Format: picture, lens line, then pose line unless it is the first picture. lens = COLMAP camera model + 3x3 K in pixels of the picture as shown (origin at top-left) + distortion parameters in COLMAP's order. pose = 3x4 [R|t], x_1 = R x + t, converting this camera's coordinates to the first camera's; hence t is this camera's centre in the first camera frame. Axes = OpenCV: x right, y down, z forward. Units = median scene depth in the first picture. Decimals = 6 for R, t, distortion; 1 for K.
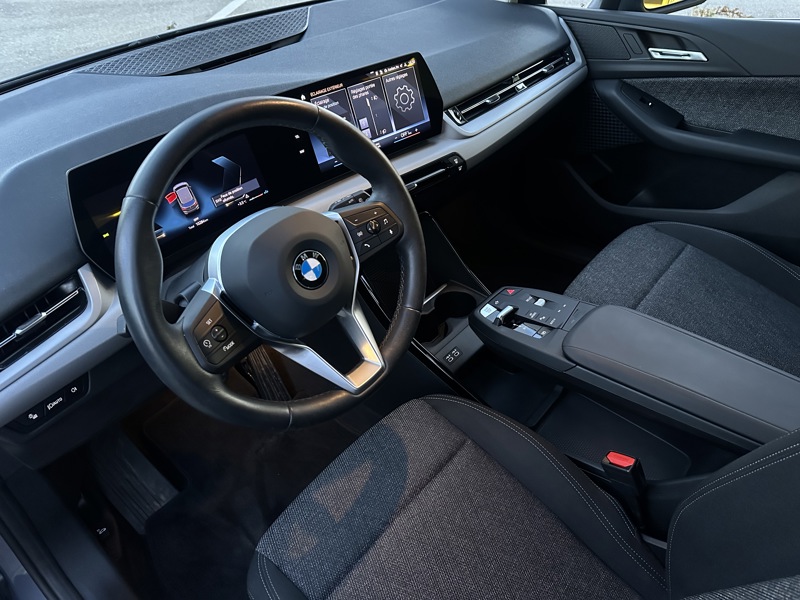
lens RADIAL K [[563.7, 0, 400.0], [0, 563.7, 300.0], [0, 0, 1]] dist [0.126611, -0.193515]
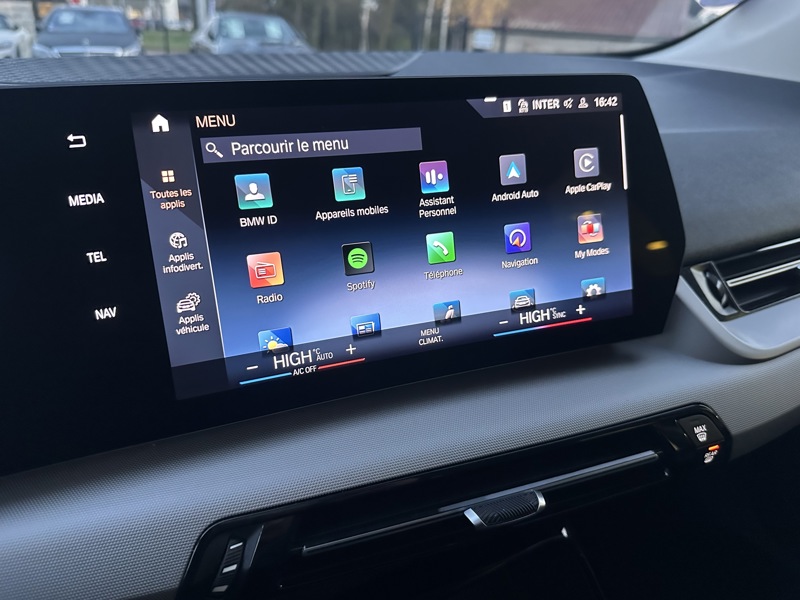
lens RADIAL K [[574.6, 0, 396.2], [0, 574.6, 303.1], [0, 0, 1]] dist [0.035306, -0.054671]
pose [[0.942977, 0.189978, -0.273317, 0.018480], [-0.248525, 0.948079, -0.198447, -0.207043], [0.221426, 0.255057, 0.941231, 0.657734]]
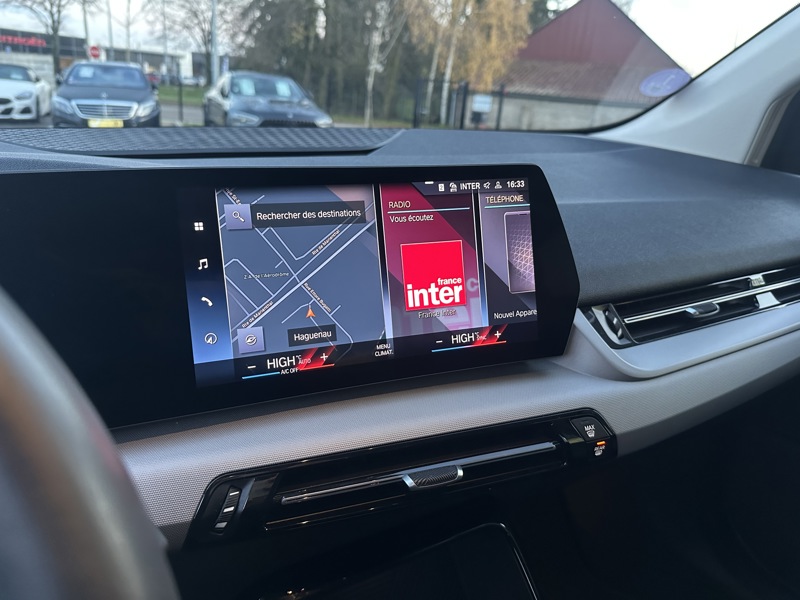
lens RADIAL K [[563.7, 0, 400.0], [0, 563.7, 300.0], [0, 0, 1]] dist [0.126611, -0.193515]
pose [[0.941017, 0.185002, -0.283305, 0.069763], [-0.266870, 0.920532, -0.285308, -0.178487], [0.208009, 0.344085, 0.915608, 0.577917]]
